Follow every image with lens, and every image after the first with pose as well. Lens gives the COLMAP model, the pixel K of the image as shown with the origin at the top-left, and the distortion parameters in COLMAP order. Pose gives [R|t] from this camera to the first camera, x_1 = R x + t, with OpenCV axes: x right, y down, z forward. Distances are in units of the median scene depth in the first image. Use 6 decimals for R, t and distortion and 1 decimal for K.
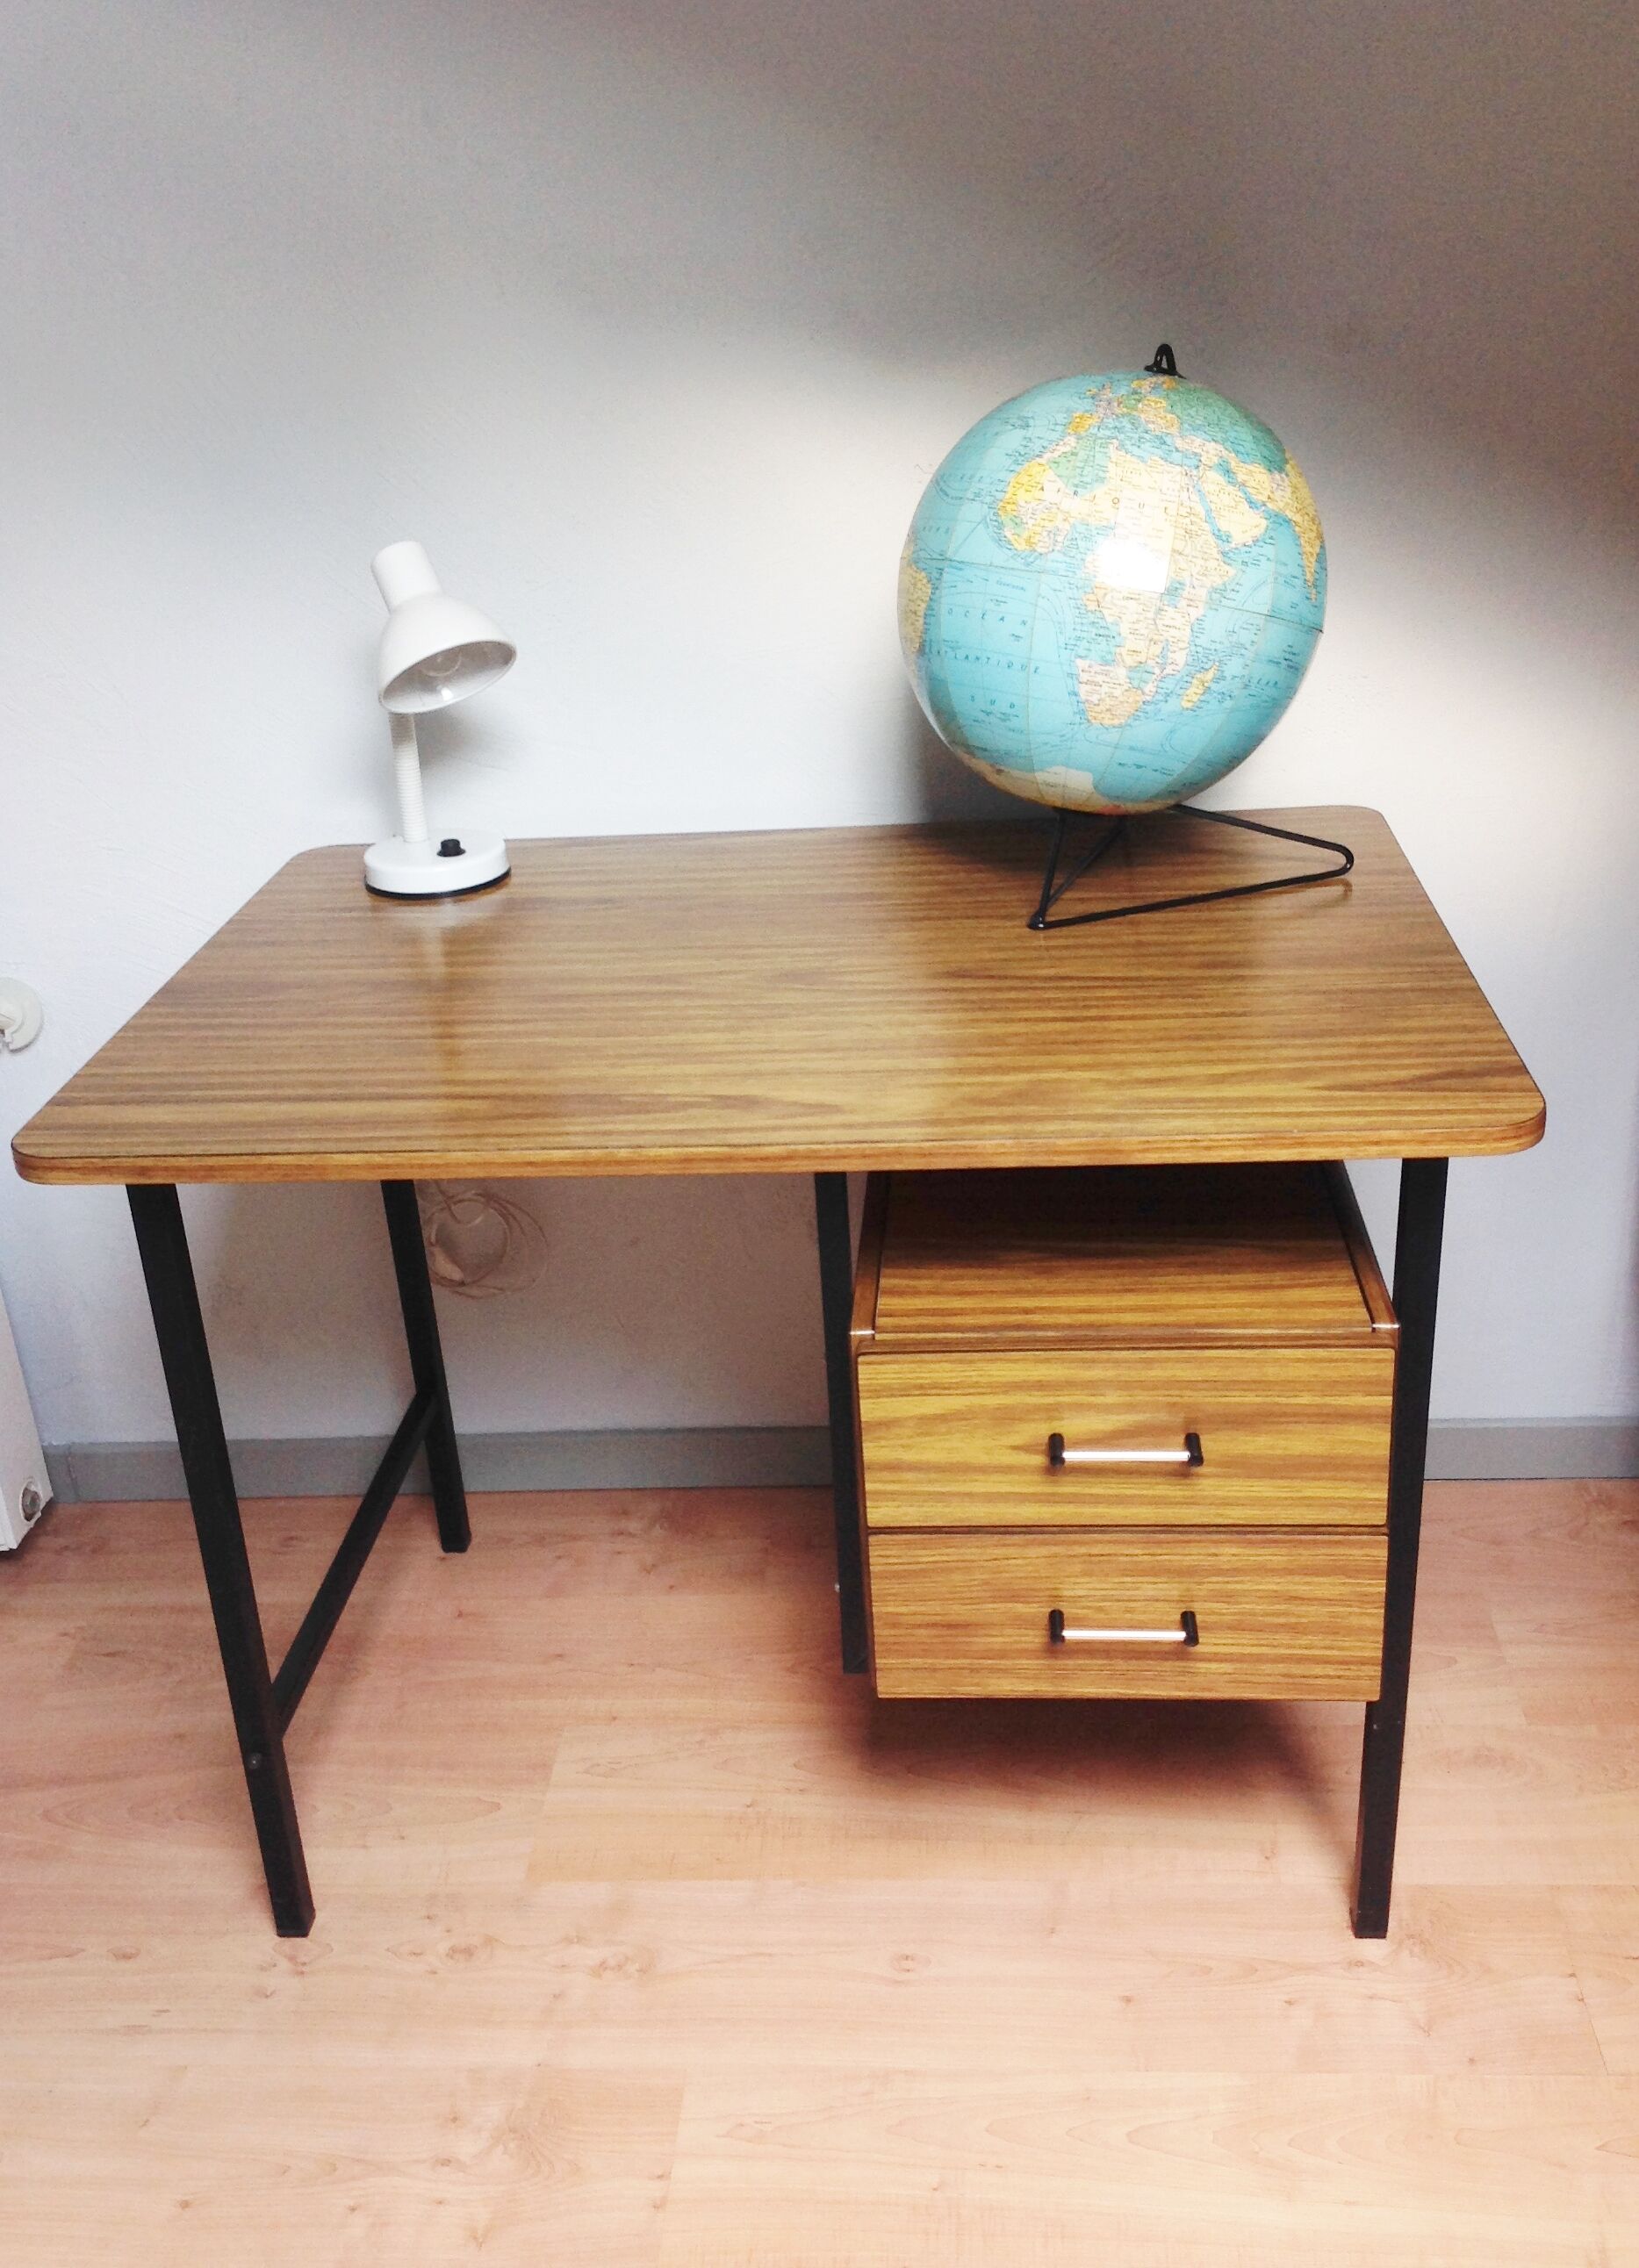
lens RADIAL K [[2211.1, 0, 848.1], [0, 2211.1, 1090.3], [0, 0, 1]] dist [0.165731, -0.367529]
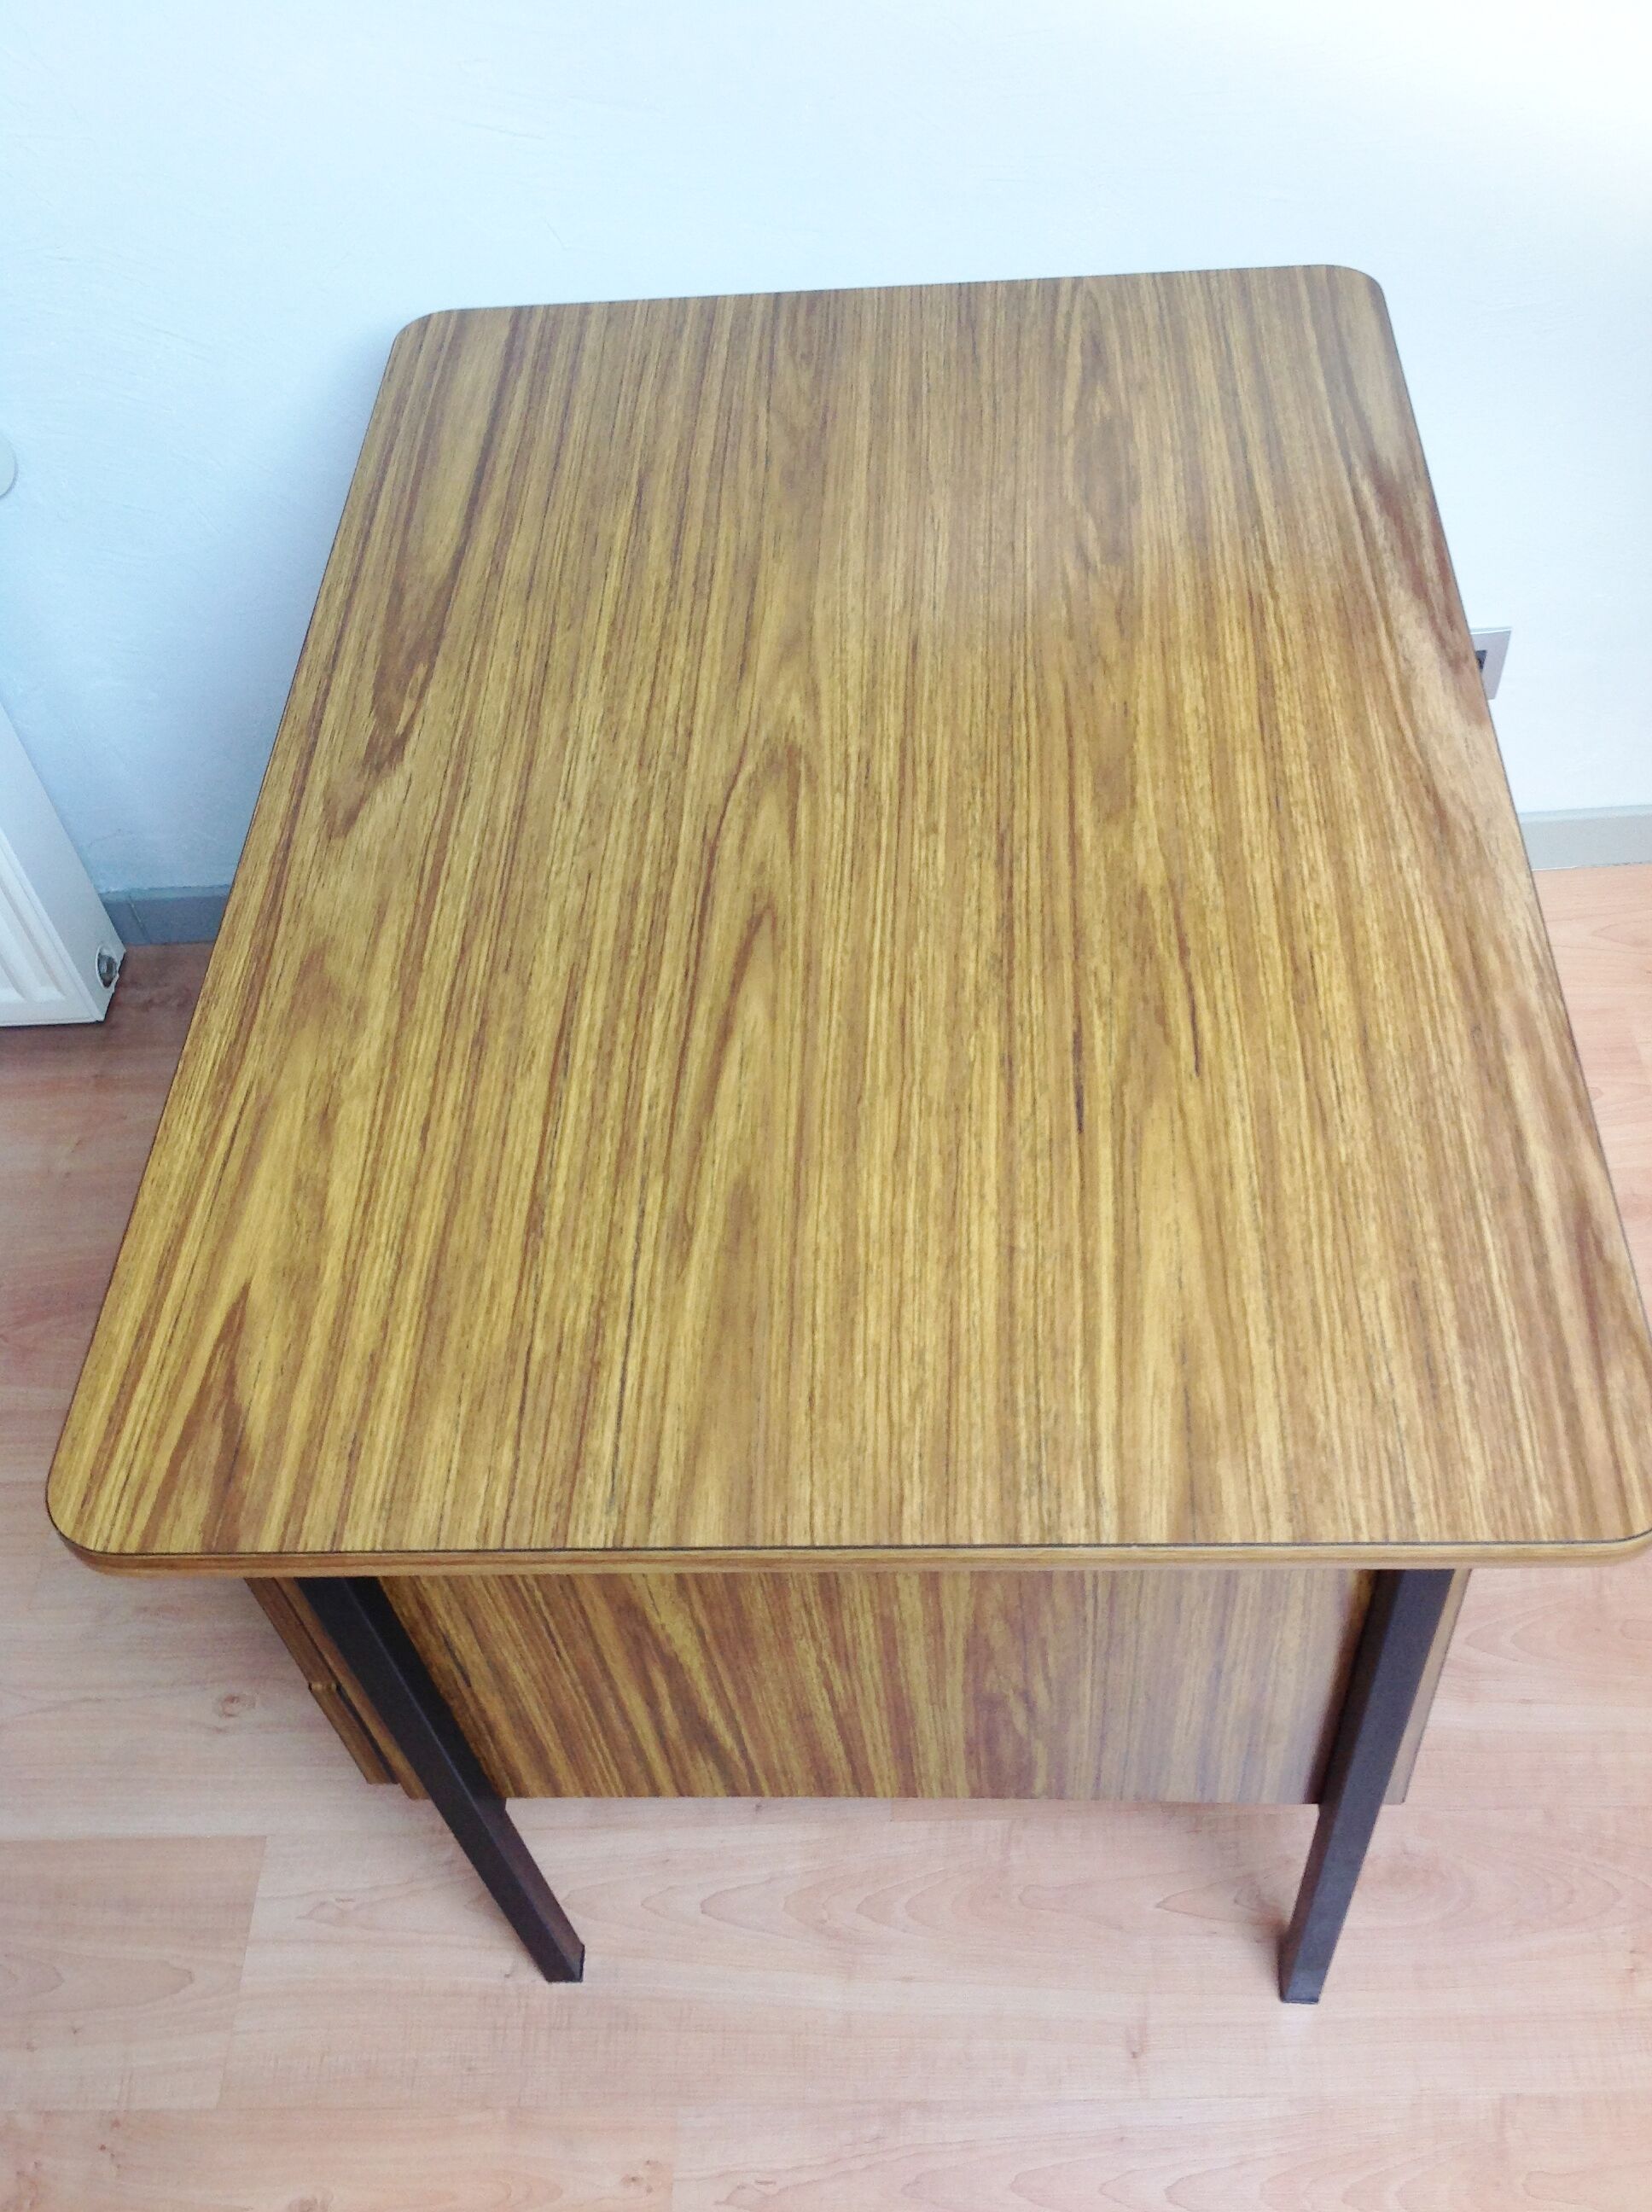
lens RADIAL K [[2186.1, 0, 781.6], [0, 2186.1, 1069.1], [0, 0, 1]] dist [0.133432, -0.174717]
pose [[0.014388, 0.788029, -0.615471, 0.551004], [-0.310592, 0.588608, 0.746373, -0.582790], [0.950434, 0.180421, 0.253225, 0.899290]]
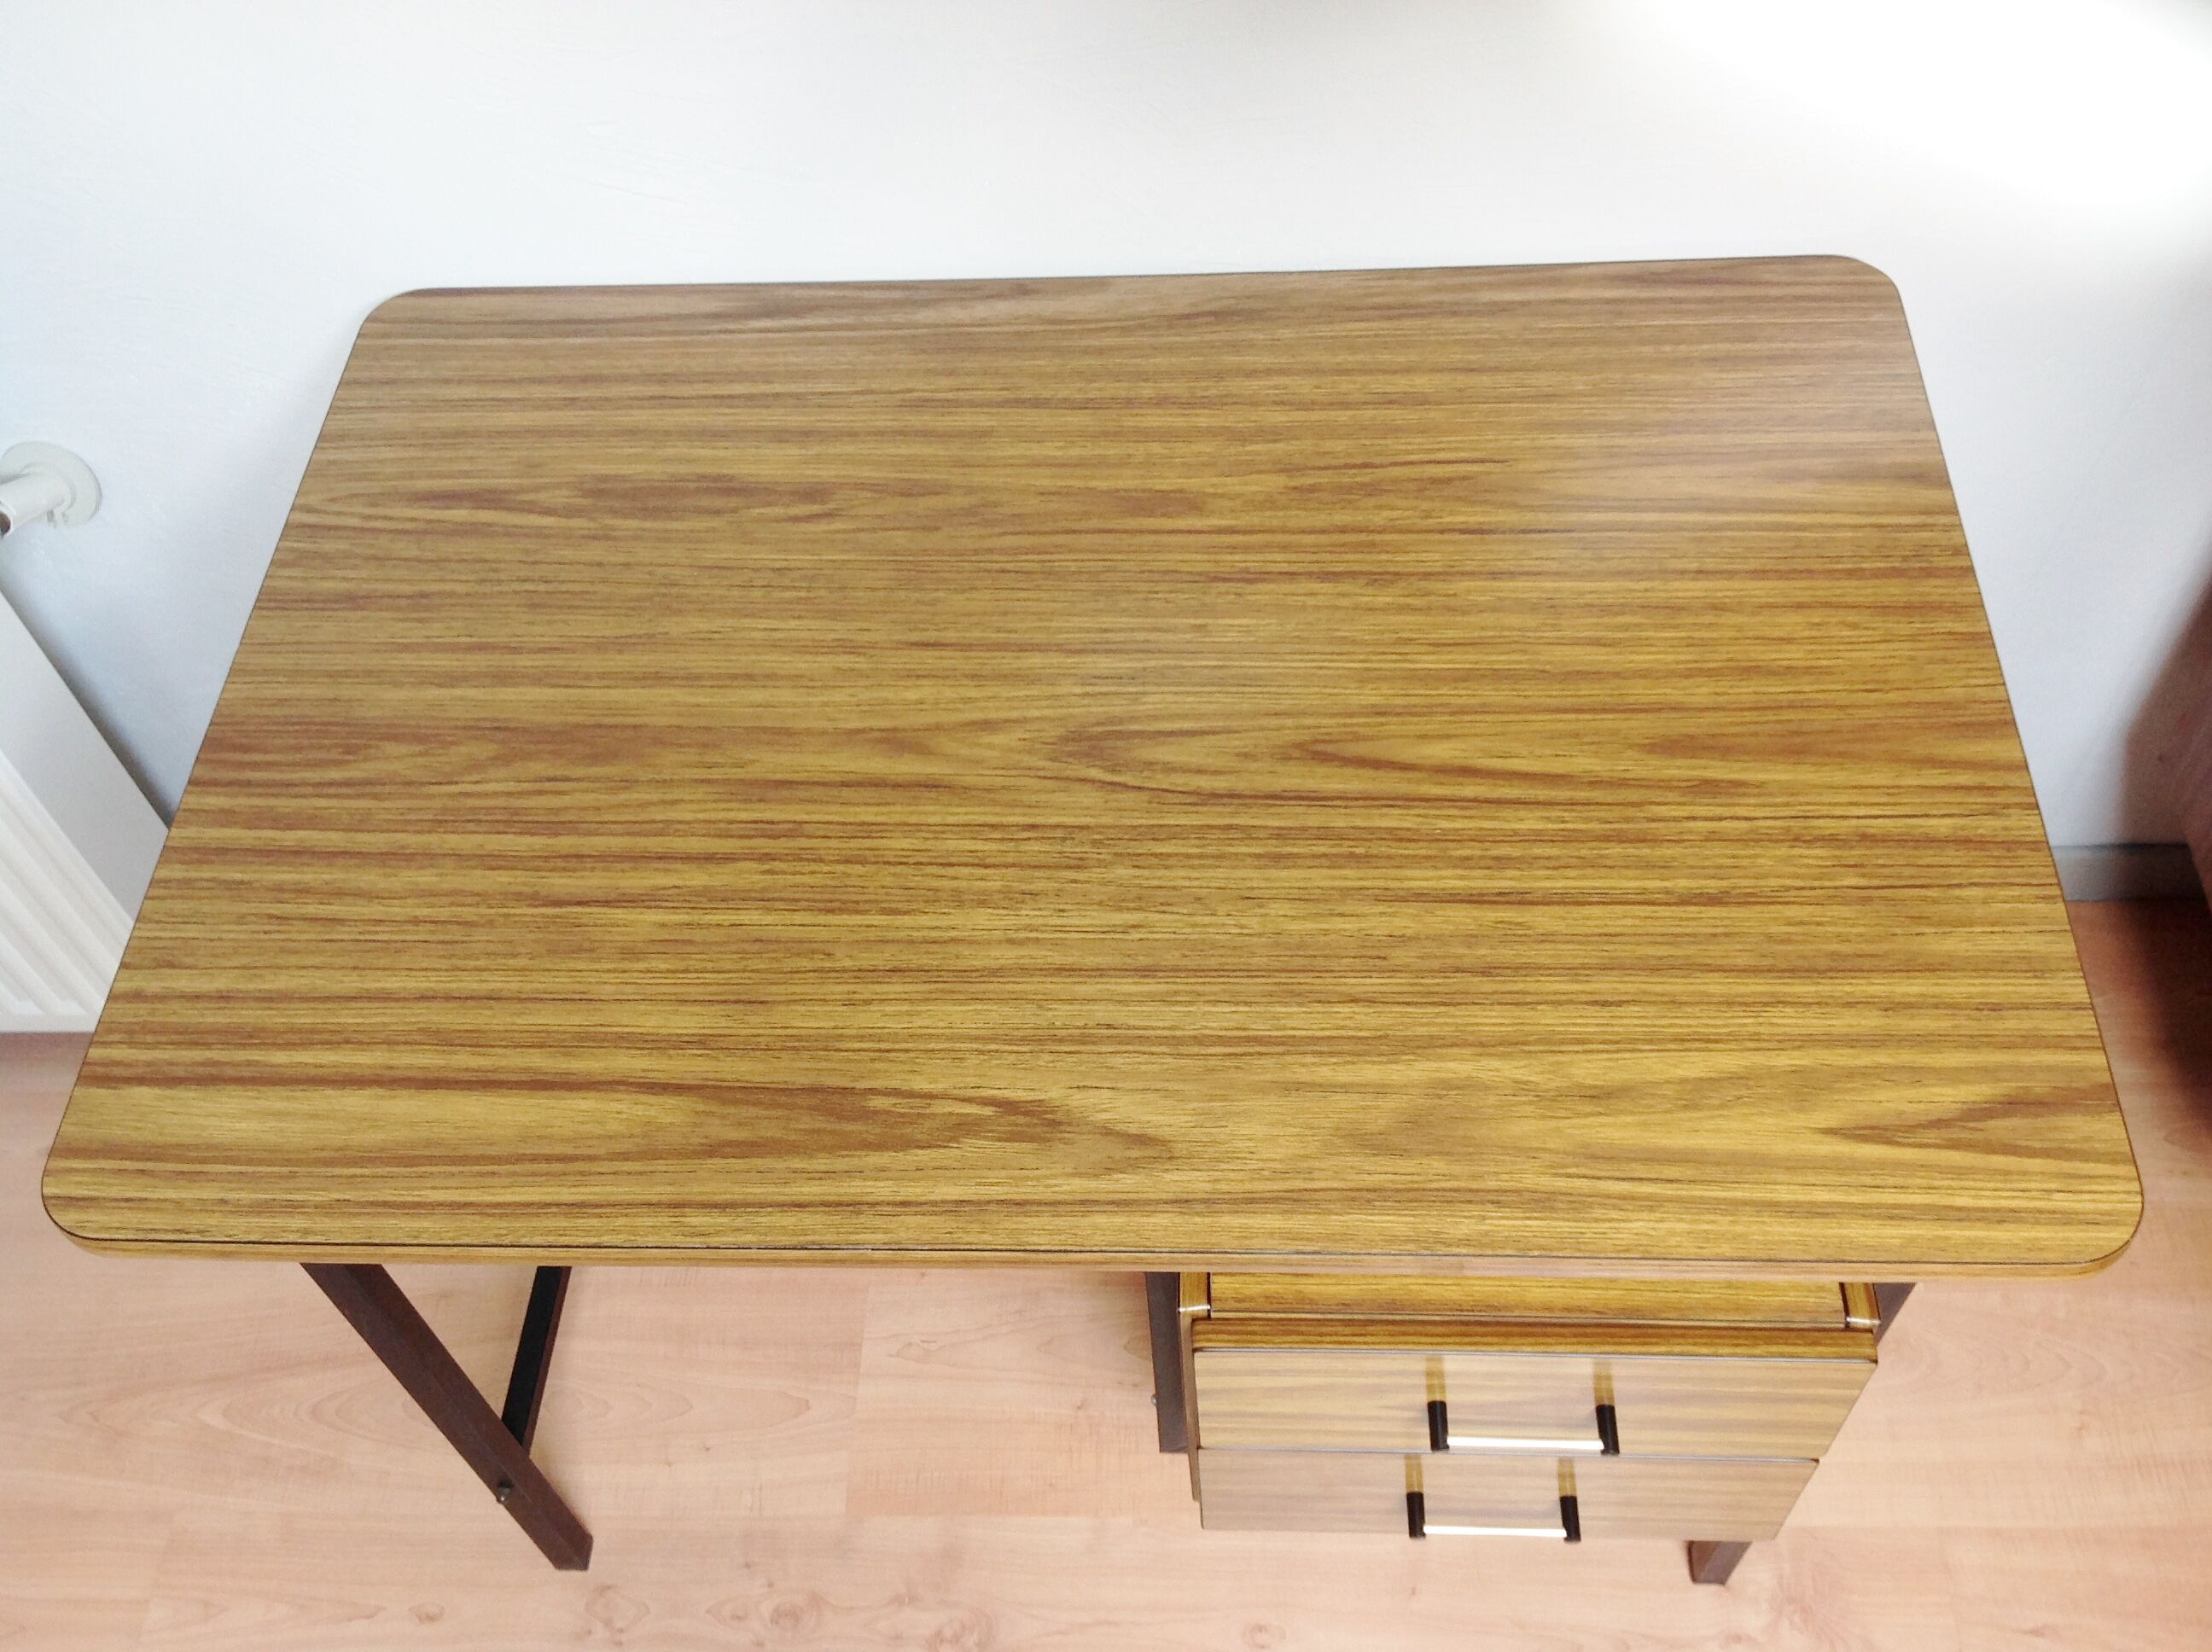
lens RADIAL K [[2133.5, 0, 1125.6], [0, 2133.5, 847.6], [0, 0, 1]] dist [0.128172, -0.270102]
pose [[0.999639, -0.018343, 0.019621, -0.028687], [0.005773, 0.860147, 0.510013, -0.407969], [-0.026232, -0.509716, 0.859943, 0.414889]]
